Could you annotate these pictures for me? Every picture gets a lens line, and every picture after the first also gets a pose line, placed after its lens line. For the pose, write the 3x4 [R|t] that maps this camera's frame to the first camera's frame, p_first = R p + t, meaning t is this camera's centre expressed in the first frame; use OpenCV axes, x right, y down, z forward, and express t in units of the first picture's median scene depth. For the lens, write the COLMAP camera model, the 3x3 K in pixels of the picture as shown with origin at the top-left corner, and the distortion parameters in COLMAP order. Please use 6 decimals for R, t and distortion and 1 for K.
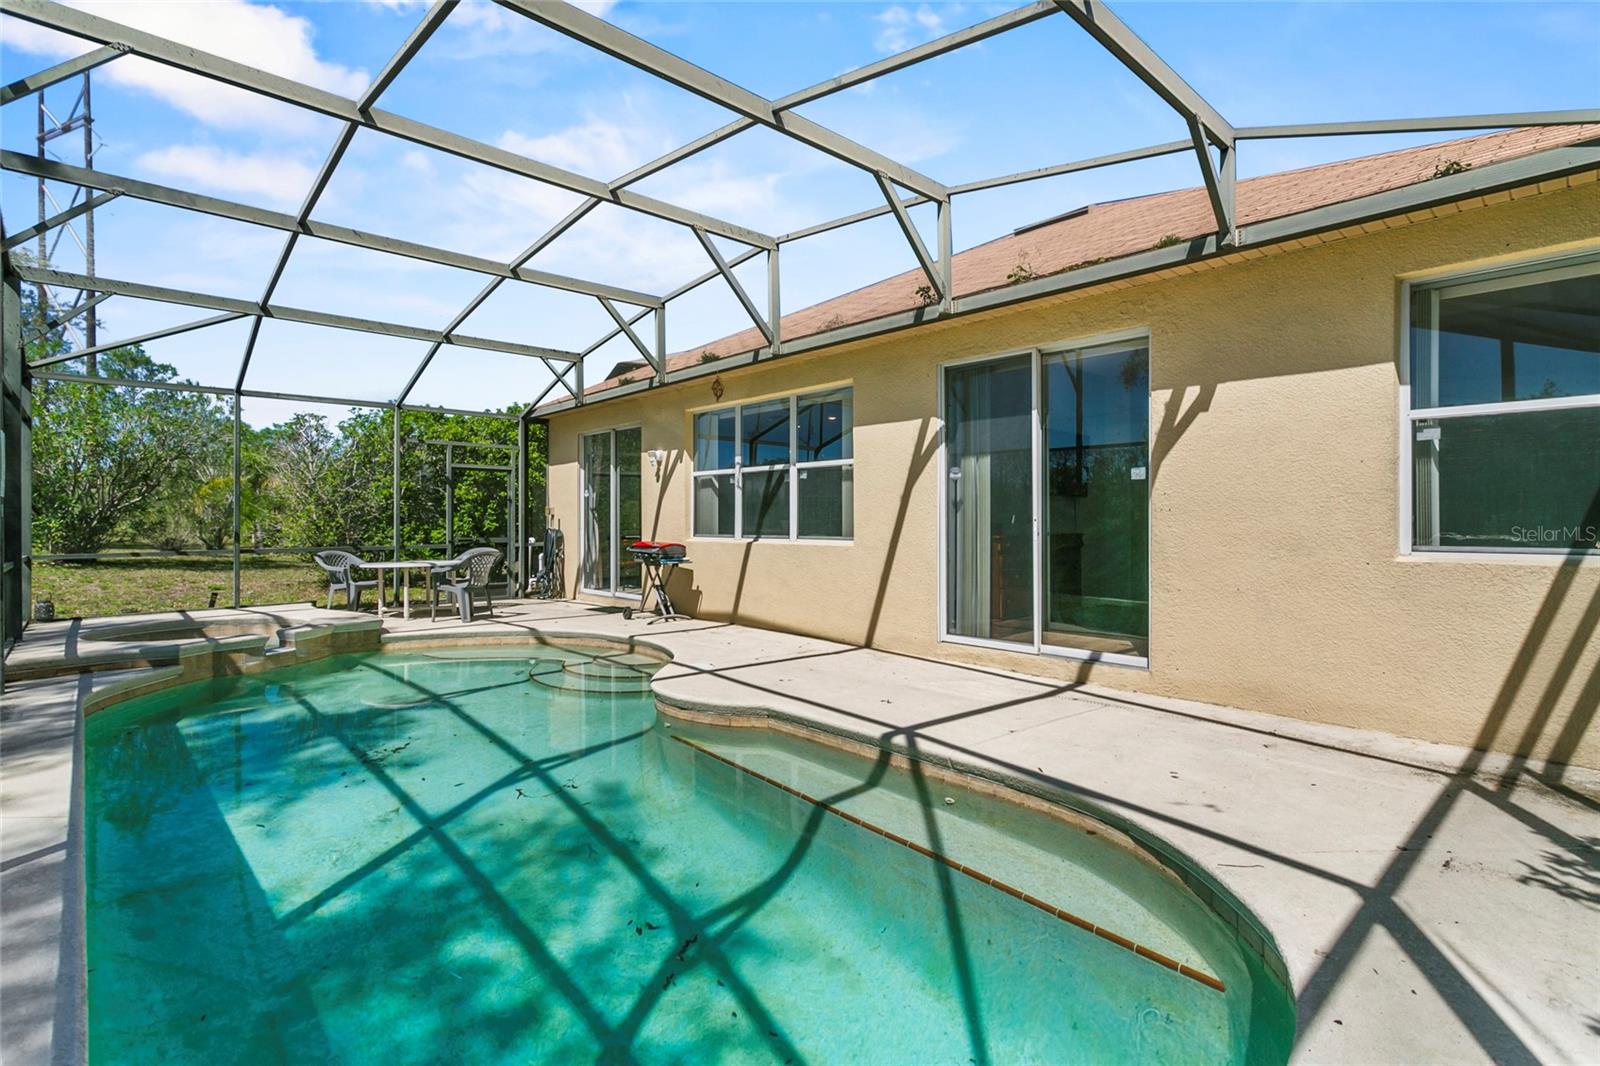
lens RADIAL K [[760.7, 0, 803.9], [0, 760.7, 526.2], [0, 0, 1]] dist [0.000075, 0.002038]
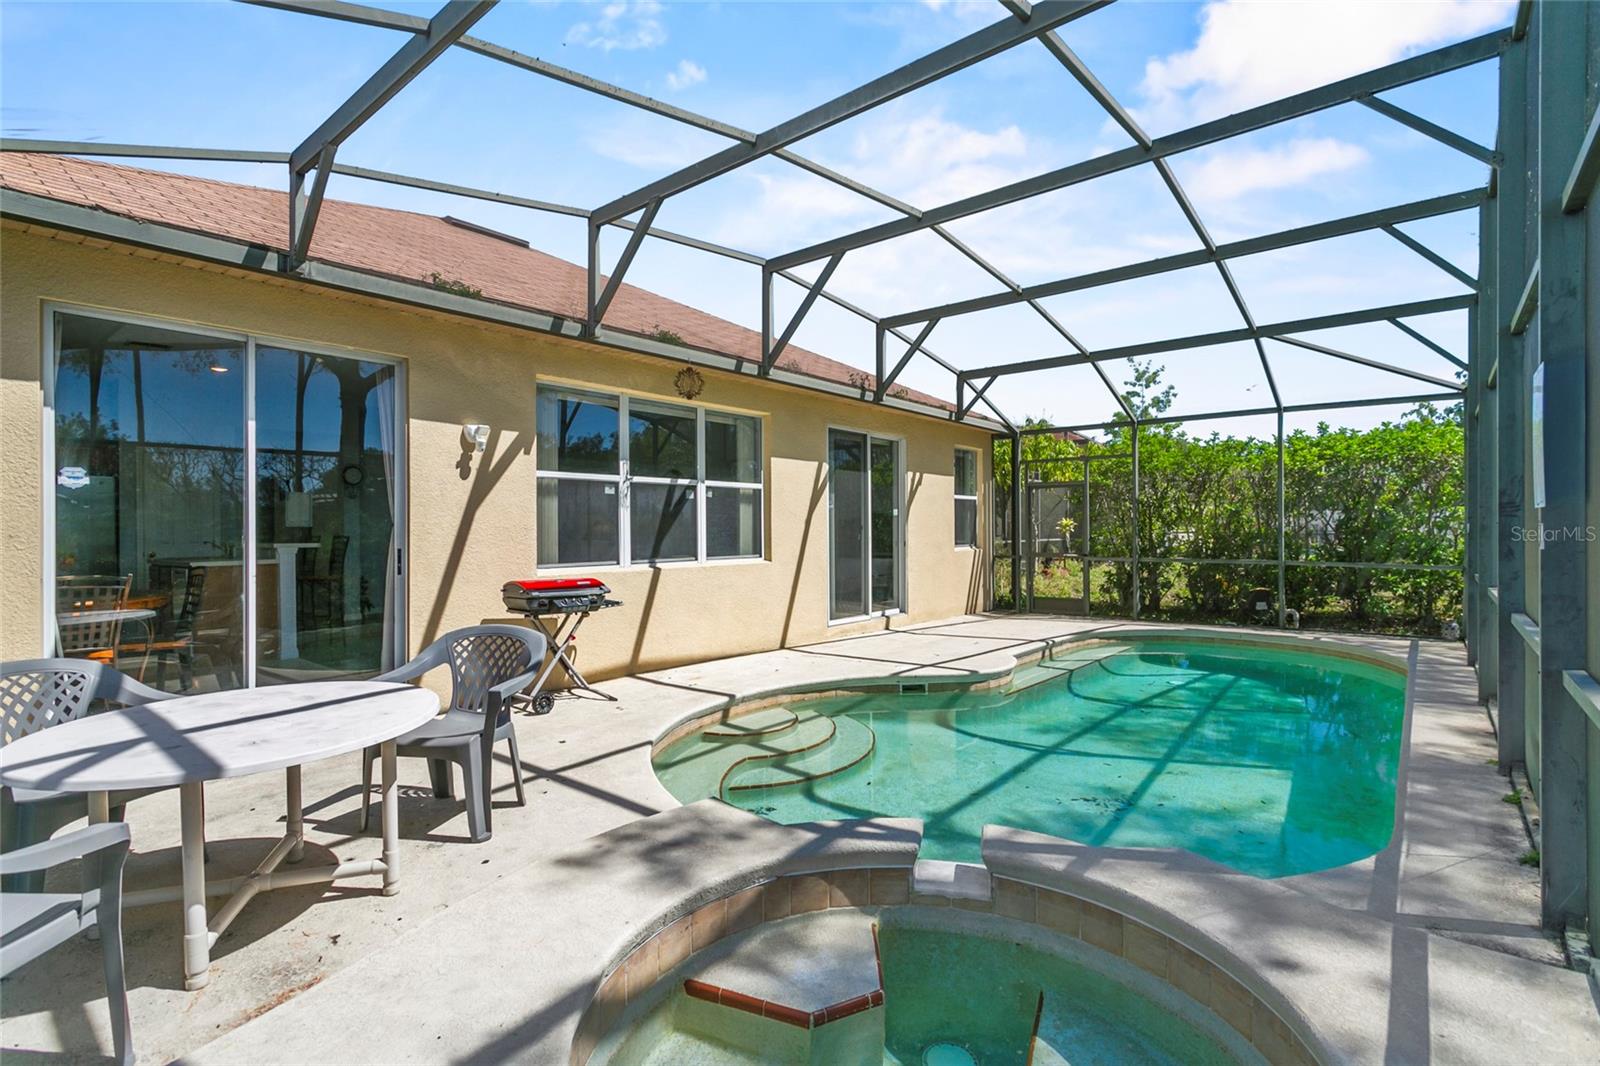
lens RADIAL K [[755.8, 0, 798.1], [0, 755.8, 526.5], [0, 0, 1]] dist [0.002070, 0.001609]
pose [[-0.179124, -0.004111, 0.983818, -0.962029], [0.013023, 0.999894, 0.006549, -0.029934], [-0.983740, 0.013985, -0.179051, 1.061817]]
